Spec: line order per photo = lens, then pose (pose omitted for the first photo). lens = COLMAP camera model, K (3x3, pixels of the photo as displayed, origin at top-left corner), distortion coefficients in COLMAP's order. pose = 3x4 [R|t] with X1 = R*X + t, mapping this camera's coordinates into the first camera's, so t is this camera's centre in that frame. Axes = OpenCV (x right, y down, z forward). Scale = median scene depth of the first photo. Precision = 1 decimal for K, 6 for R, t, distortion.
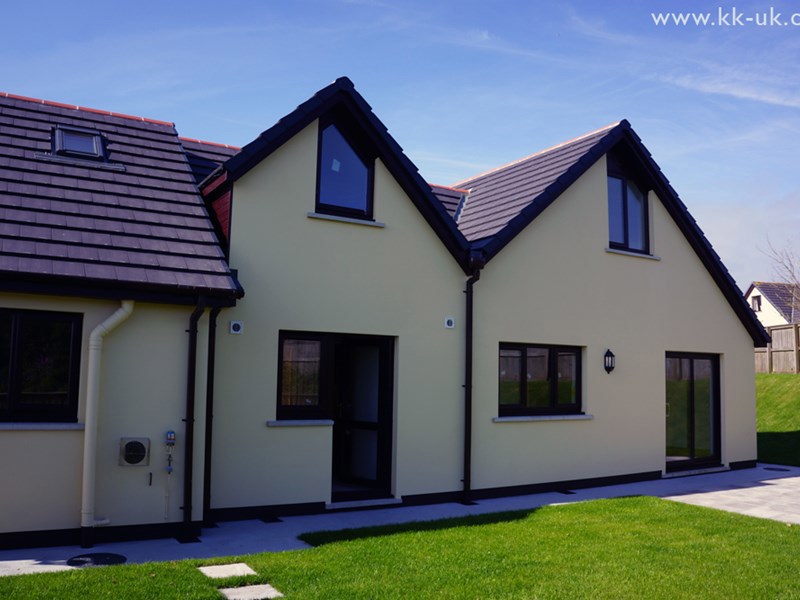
lens RADIAL K [[694.9, 0, 400.0], [0, 694.9, 300.0], [0, 0, 1]] dist [-0.177081, 0.135179]
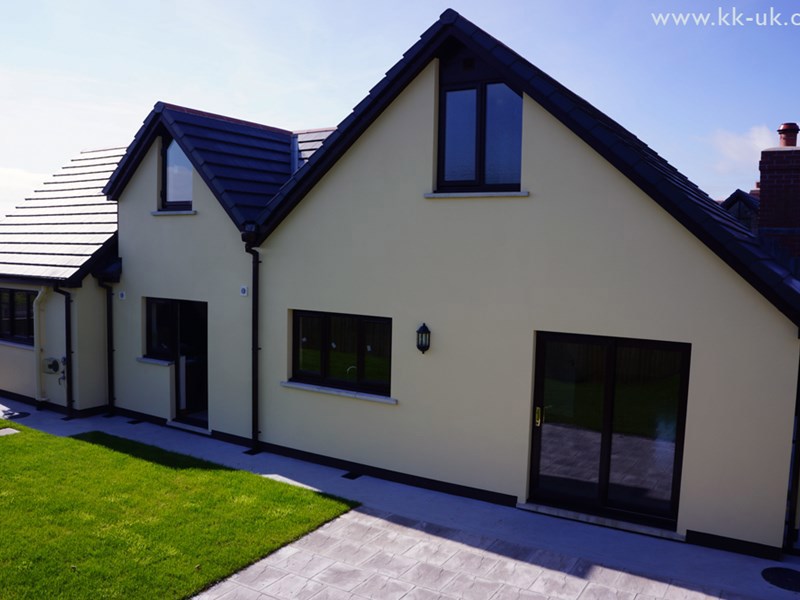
lens RADIAL K [[694.9, 0, 400.0], [0, 694.9, 300.0], [0, 0, 1]] dist [-0.177081, 0.135179]
pose [[0.461666, 0.059563, -0.885052, 1.081170], [0.087564, 0.989810, 0.112288, -0.051087], [0.882721, -0.129338, 0.451746, 0.664105]]
